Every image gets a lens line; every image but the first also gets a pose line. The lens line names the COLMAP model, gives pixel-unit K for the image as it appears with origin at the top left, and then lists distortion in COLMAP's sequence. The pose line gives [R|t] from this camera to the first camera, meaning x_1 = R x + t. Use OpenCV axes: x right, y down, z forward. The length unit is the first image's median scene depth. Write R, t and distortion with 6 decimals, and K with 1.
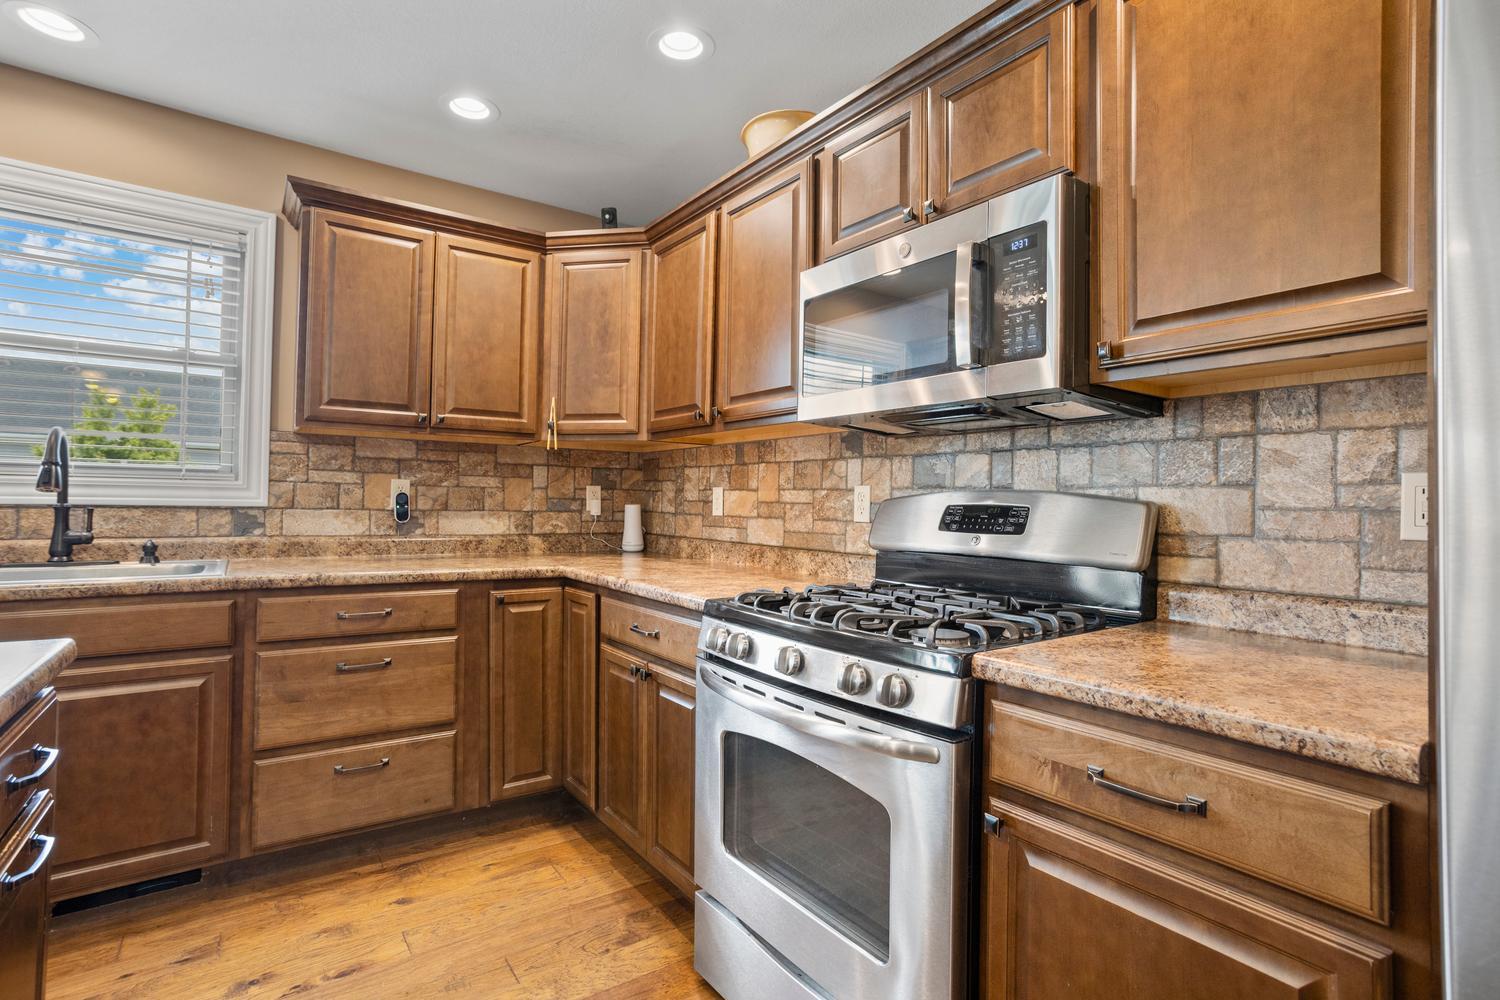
lens RADIAL K [[732.3, 0, 743.2], [0, 732.3, 492.0], [0, 0, 1]] dist [-0.050126, 0.032657]
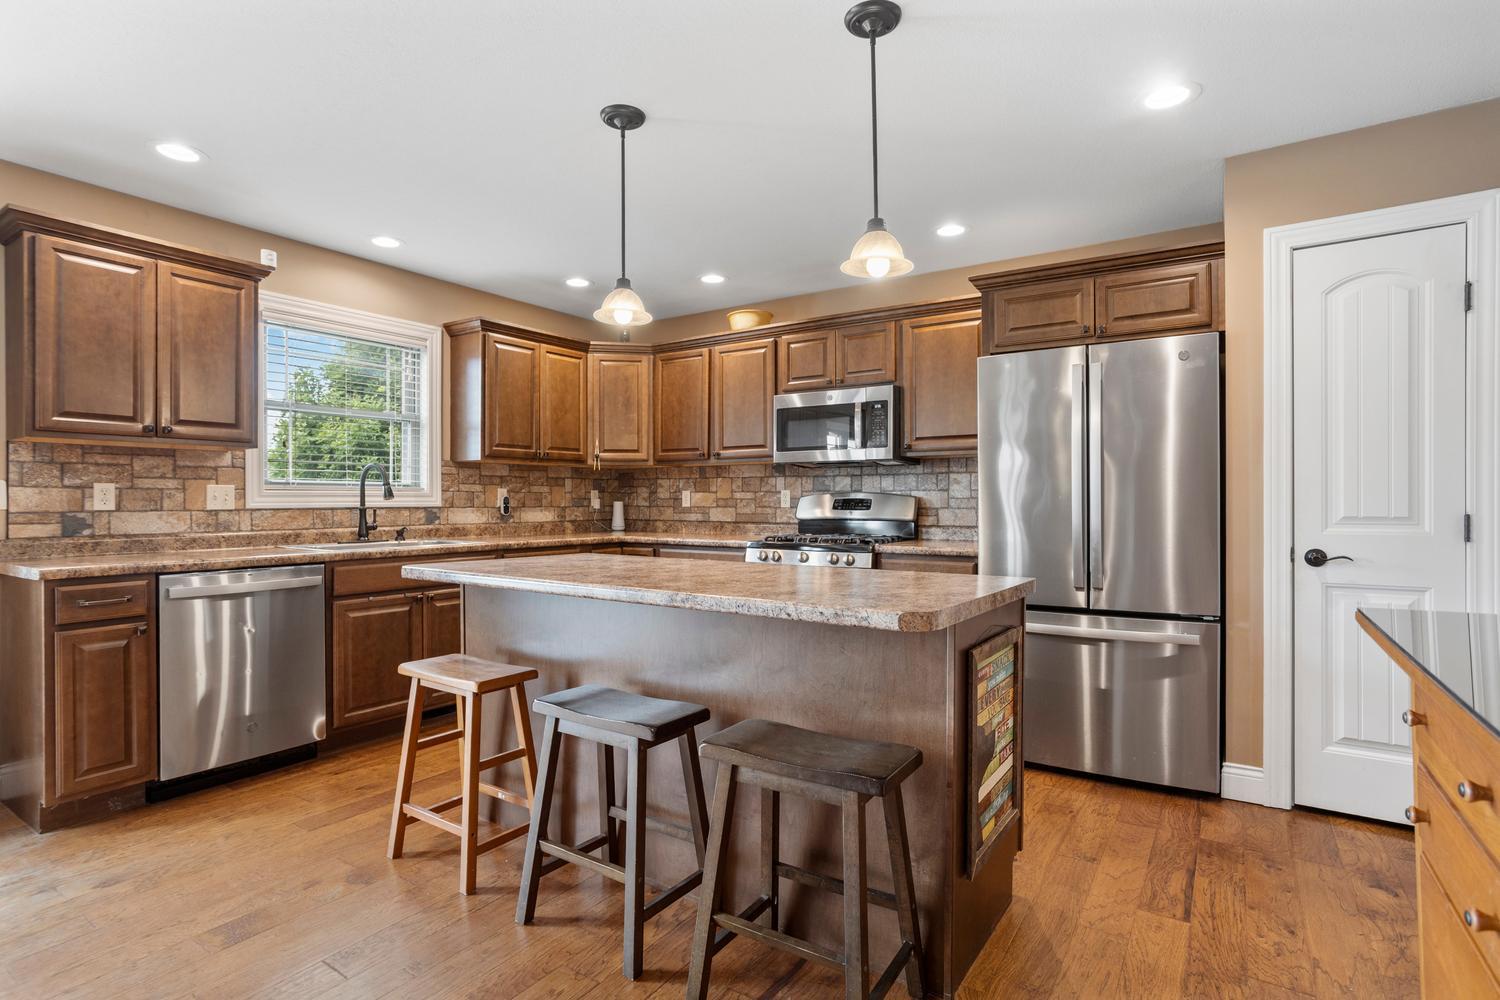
lens RADIAL K [[749.7, 0, 742.0], [0, 749.7, 497.7], [0, 0, 1]] dist [-0.051897, 0.042715]
pose [[0.935651, -0.016034, 0.352561, -0.647526], [0.010520, 0.999791, 0.017550, -0.023542], [-0.352769, -0.012711, 0.935624, -0.872252]]
